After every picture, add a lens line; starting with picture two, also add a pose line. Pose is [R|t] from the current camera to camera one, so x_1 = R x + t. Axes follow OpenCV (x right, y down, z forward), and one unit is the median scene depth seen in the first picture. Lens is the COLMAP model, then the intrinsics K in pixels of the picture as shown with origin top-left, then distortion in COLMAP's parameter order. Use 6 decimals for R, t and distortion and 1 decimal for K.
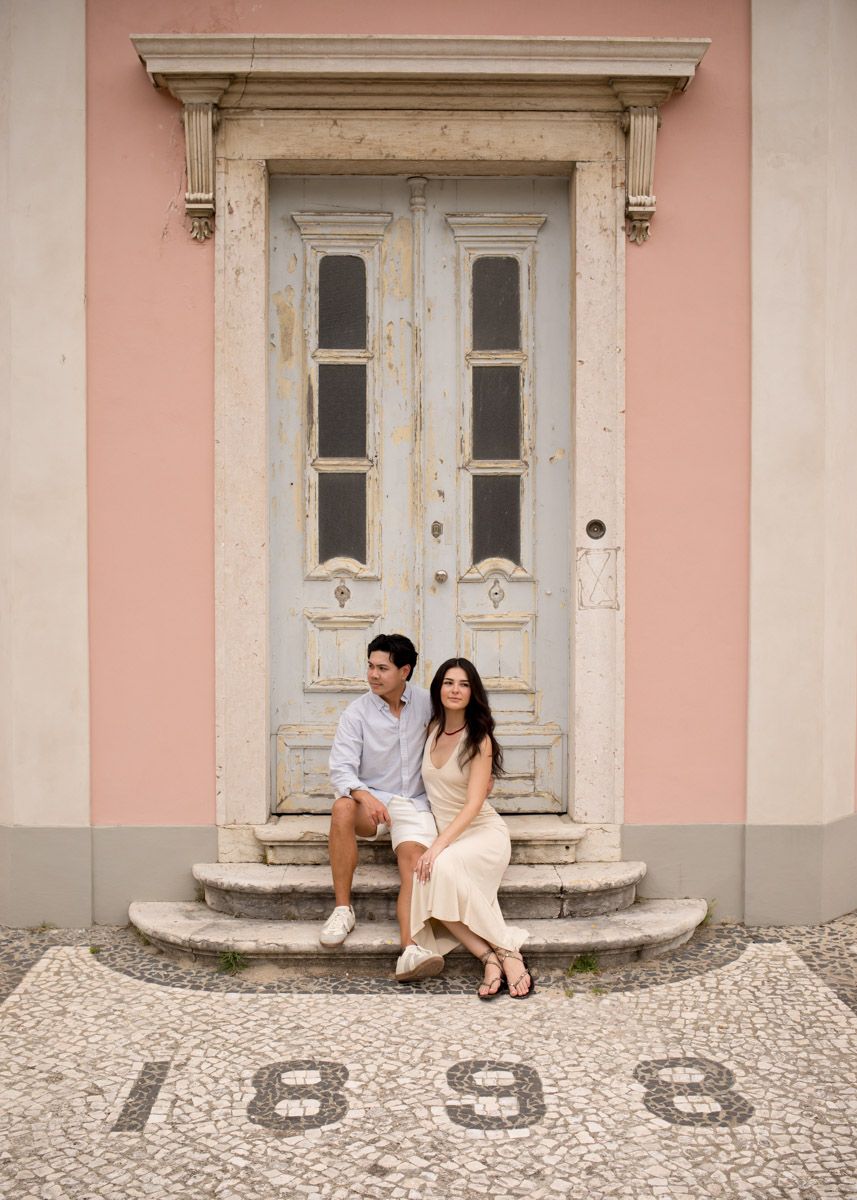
lens RADIAL K [[1314.0, 0, 425.5], [0, 1314.0, 598.2], [0, 0, 1]] dist [0.058606, 0.000000]
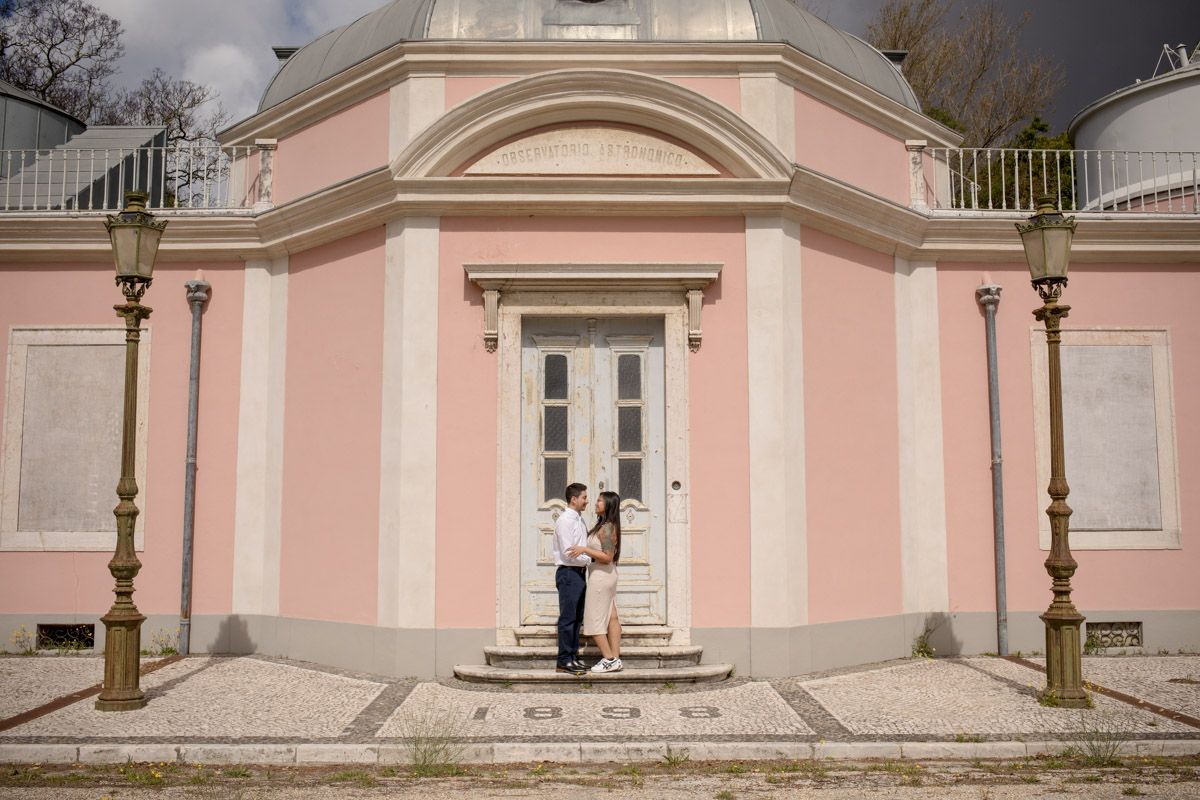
lens RADIAL K [[1215.4, 0, 598.3], [0, 1215.4, 400.5], [0, 0, 1]] dist [-0.021120, 0.000000]
pose [[0.999943, -0.003332, -0.010169, 0.024208], [0.002155, 0.993524, -0.113602, 0.033471], [0.010482, 0.113574, 0.993474, -0.939910]]
